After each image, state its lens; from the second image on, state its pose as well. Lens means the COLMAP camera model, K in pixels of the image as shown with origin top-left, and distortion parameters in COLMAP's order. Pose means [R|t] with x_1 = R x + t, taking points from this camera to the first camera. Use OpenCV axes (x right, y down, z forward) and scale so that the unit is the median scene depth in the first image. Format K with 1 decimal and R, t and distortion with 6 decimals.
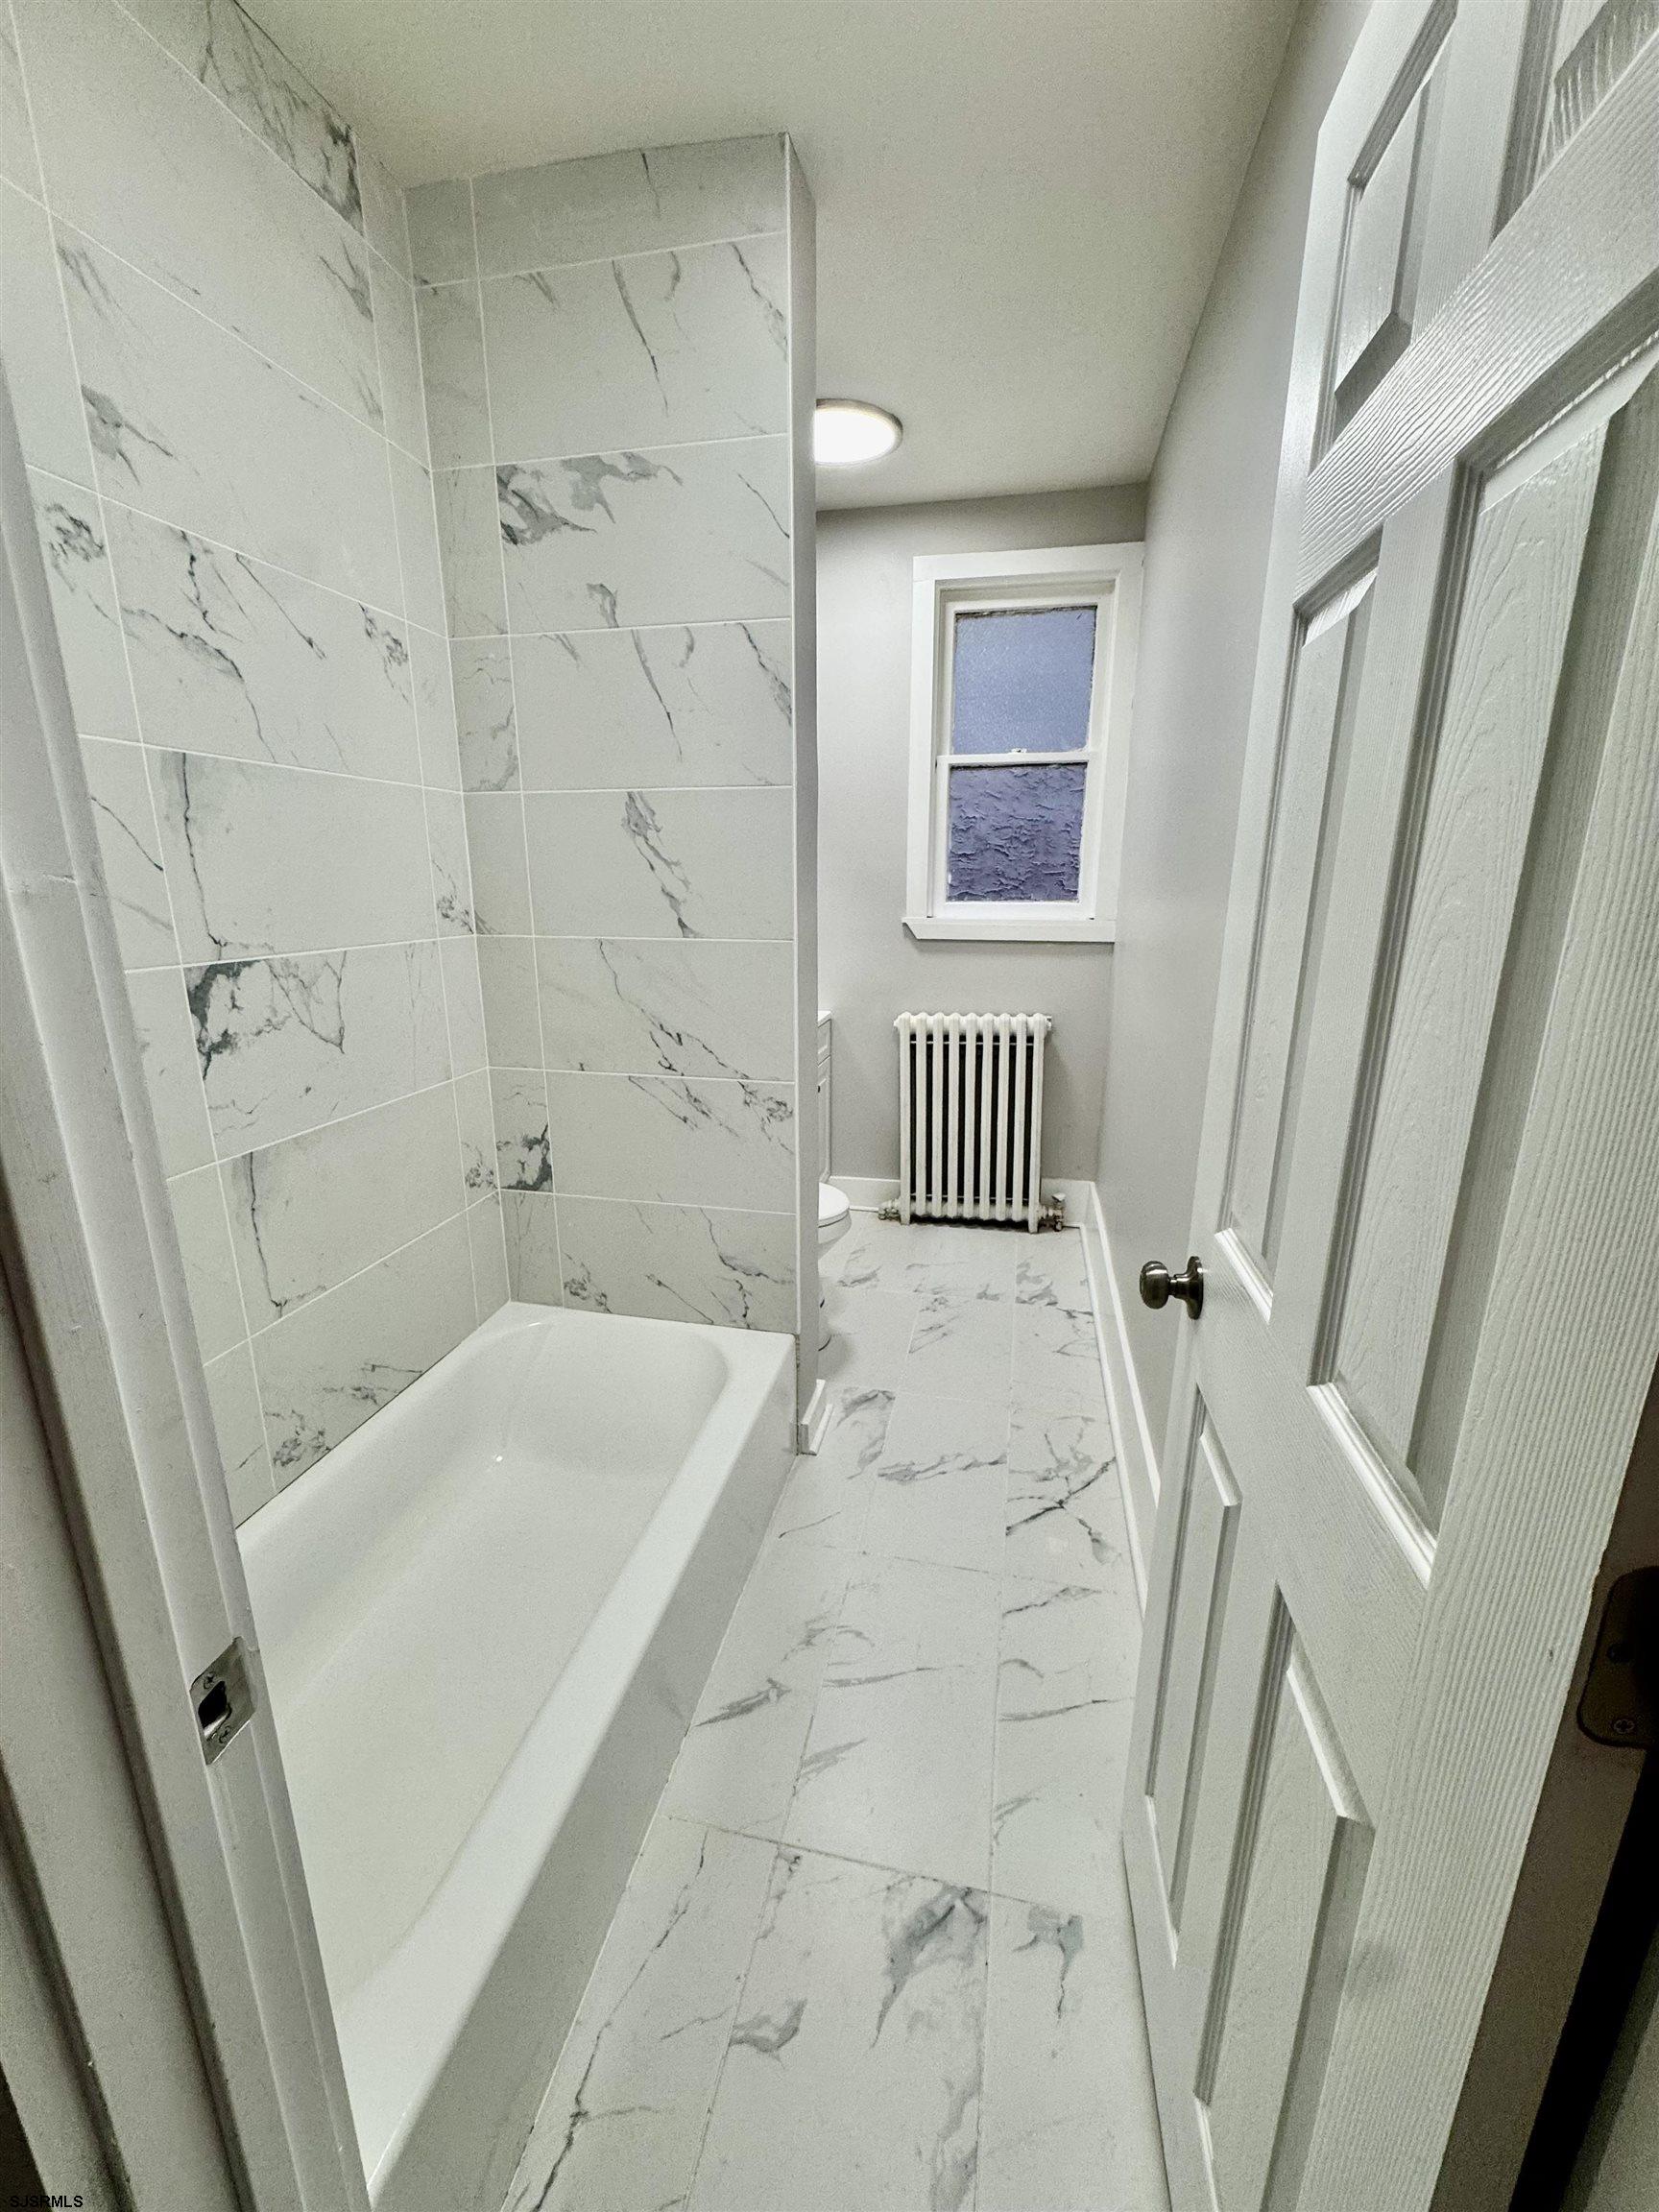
lens RADIAL K [[878.9, 0, 829.9], [0, 878.9, 1105.1], [0, 0, 1]] dist [-0.002758, 0.000097]
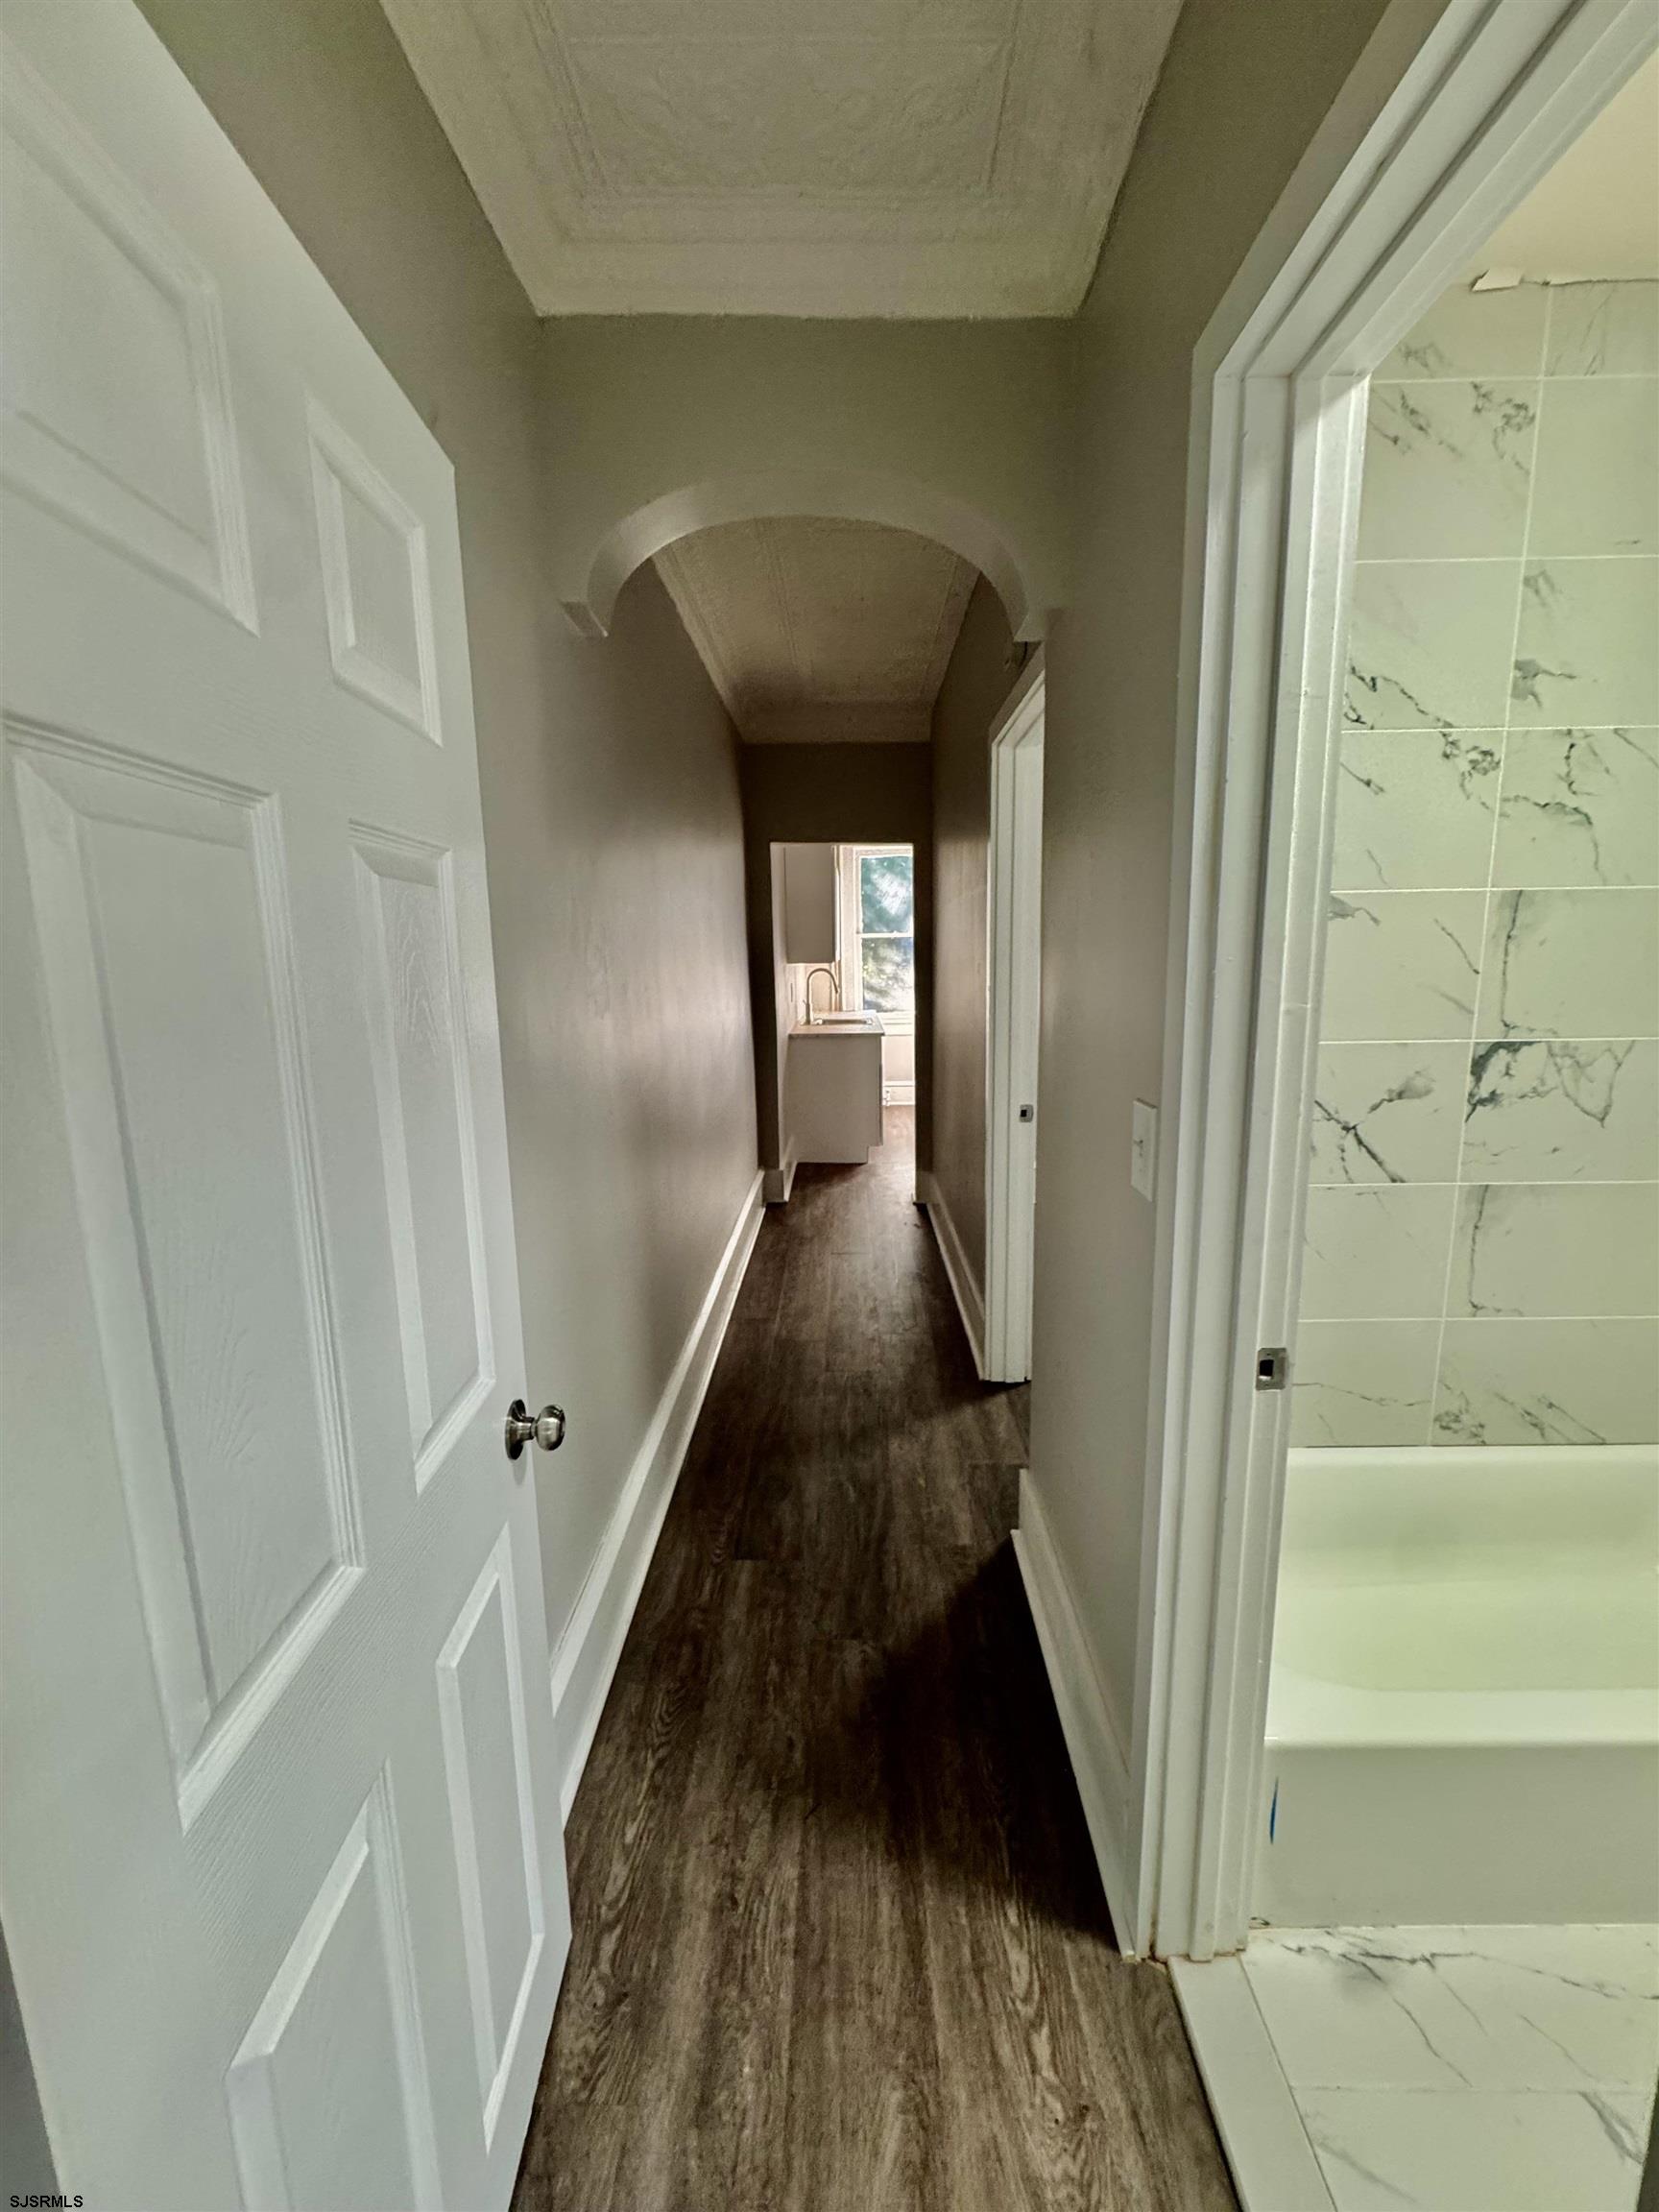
lens RADIAL K [[878.9, 0, 835.7], [0, 878.9, 1103.3], [0, 0, 1]] dist [-0.002758, 0.000097]
pose [[0.185218, 0.156329, -0.970183, 0.427055], [-0.231614, 0.966397, 0.111501, 0.017254], [0.955013, 0.204056, 0.215202, -0.240896]]
